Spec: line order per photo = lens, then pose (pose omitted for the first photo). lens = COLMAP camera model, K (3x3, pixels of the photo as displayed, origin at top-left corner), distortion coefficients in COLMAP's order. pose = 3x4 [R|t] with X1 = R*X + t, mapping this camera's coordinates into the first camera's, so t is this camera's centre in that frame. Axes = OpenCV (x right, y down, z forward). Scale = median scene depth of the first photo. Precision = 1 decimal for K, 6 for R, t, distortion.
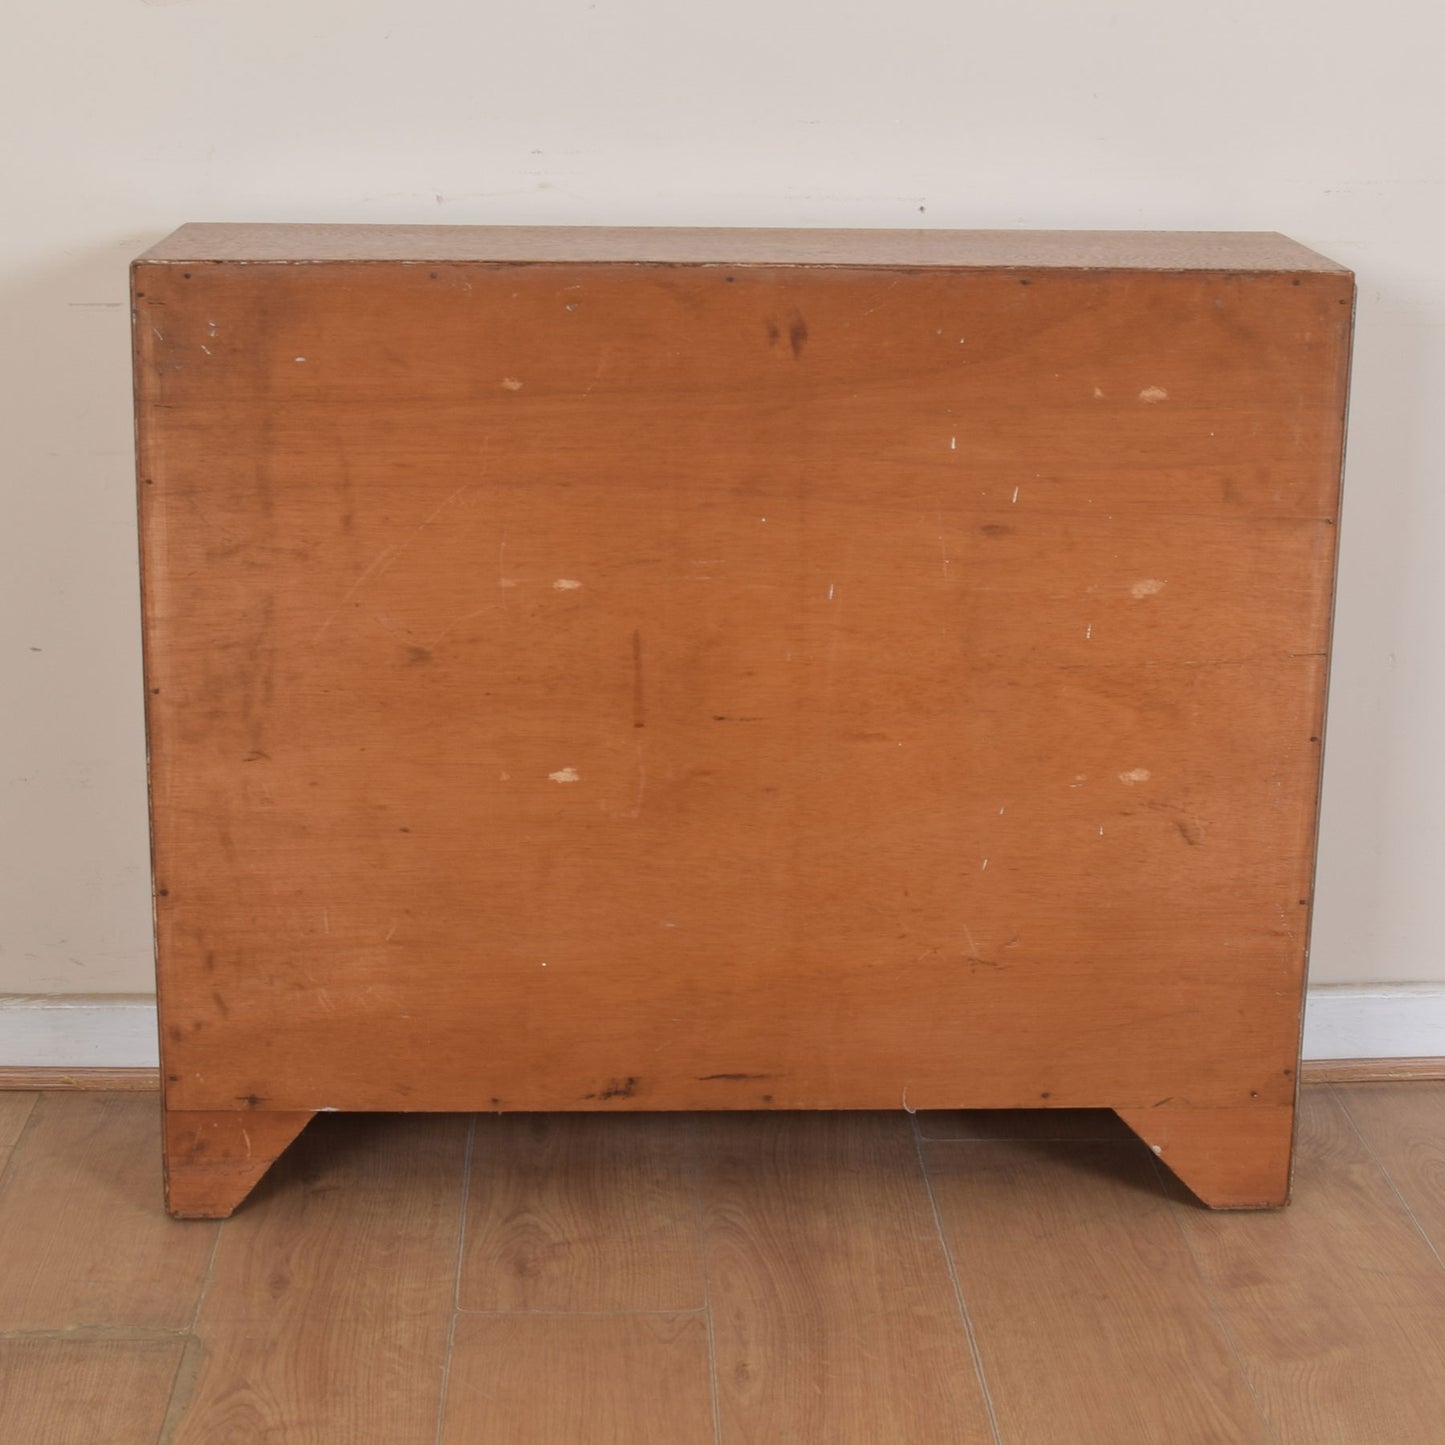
lens RADIAL K [[2753.0, 0, 716.2], [0, 2753.0, 591.5], [0, 0, 1]] dist [-0.056975, -0.210926]
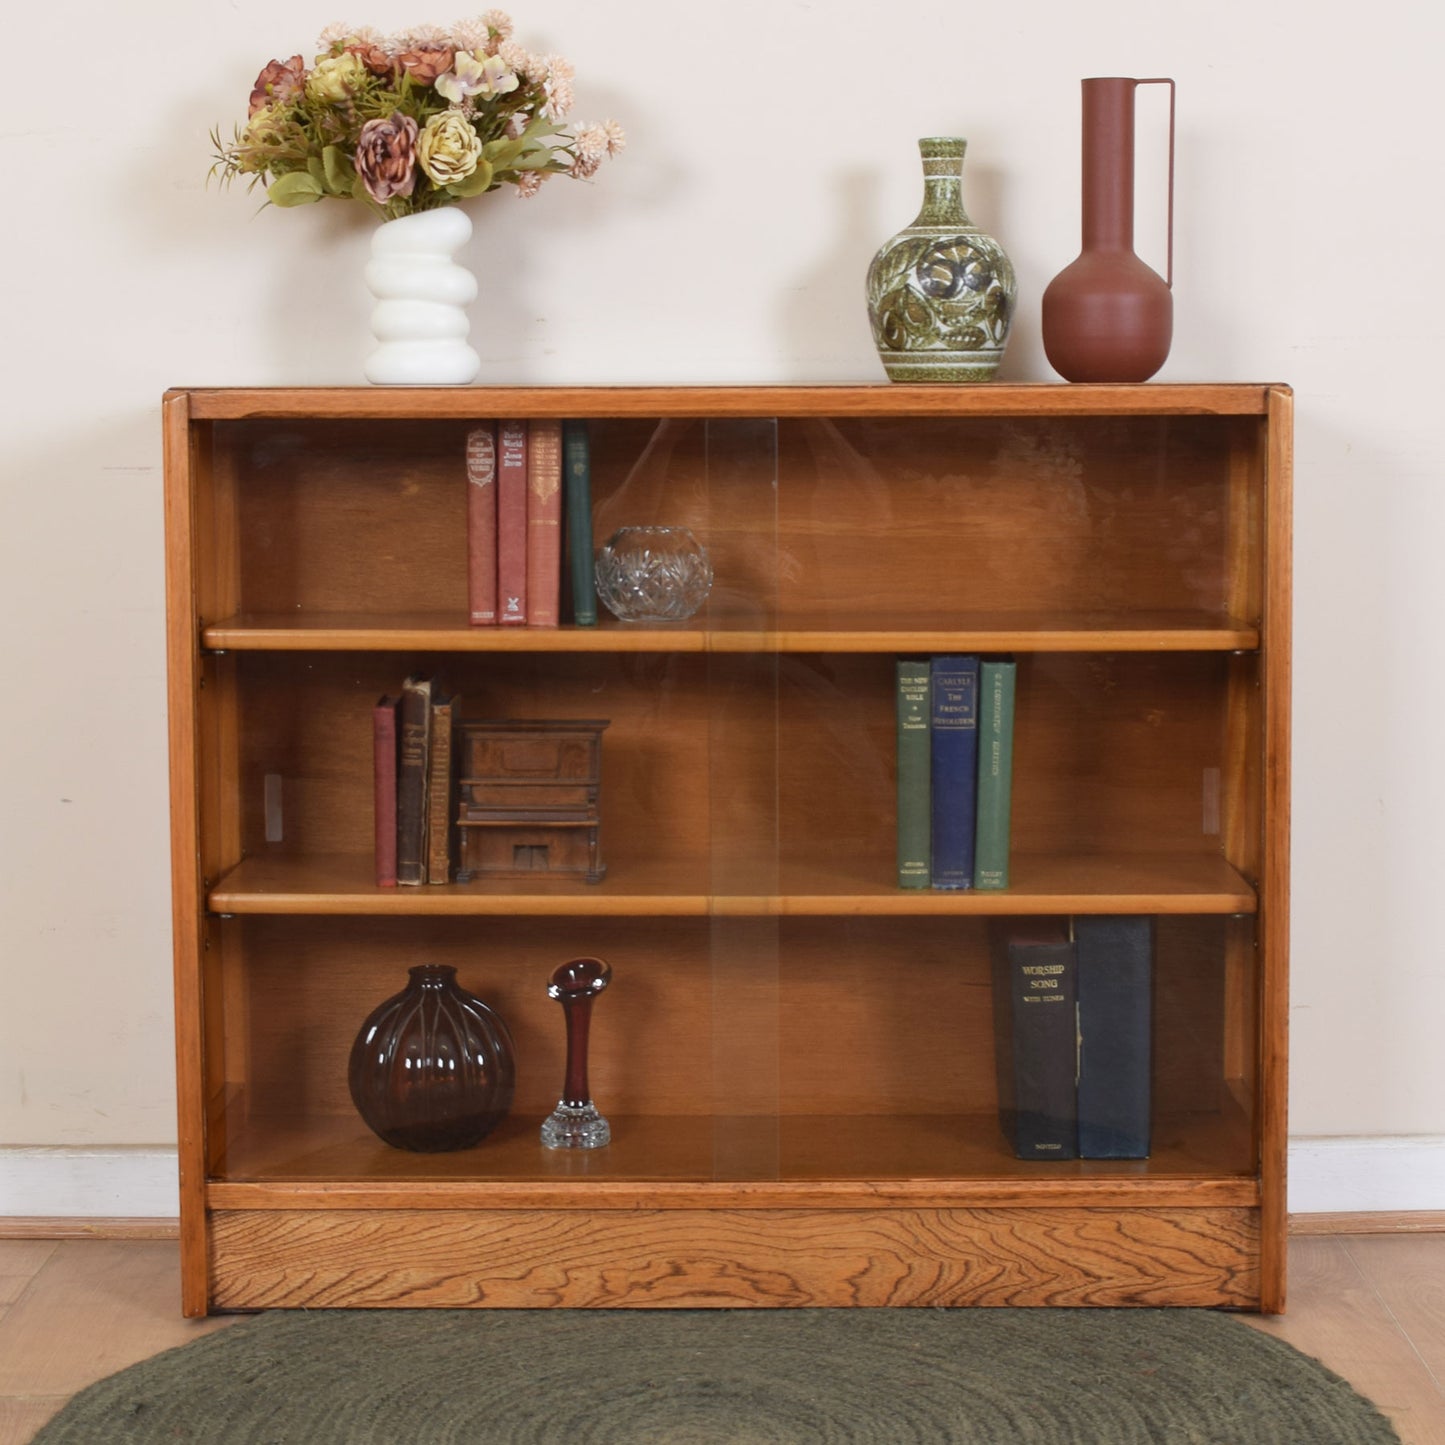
lens RADIAL K [[3123.4, 0, 725.9], [0, 3123.4, 680.5], [0, 0, 1]] dist [-0.047230, -0.145924]
pose [[0.998927, -0.011700, -0.044803, 0.065403], [0.005569, 0.990884, -0.134605, 0.157603], [0.045969, 0.134211, 0.989886, -0.197751]]
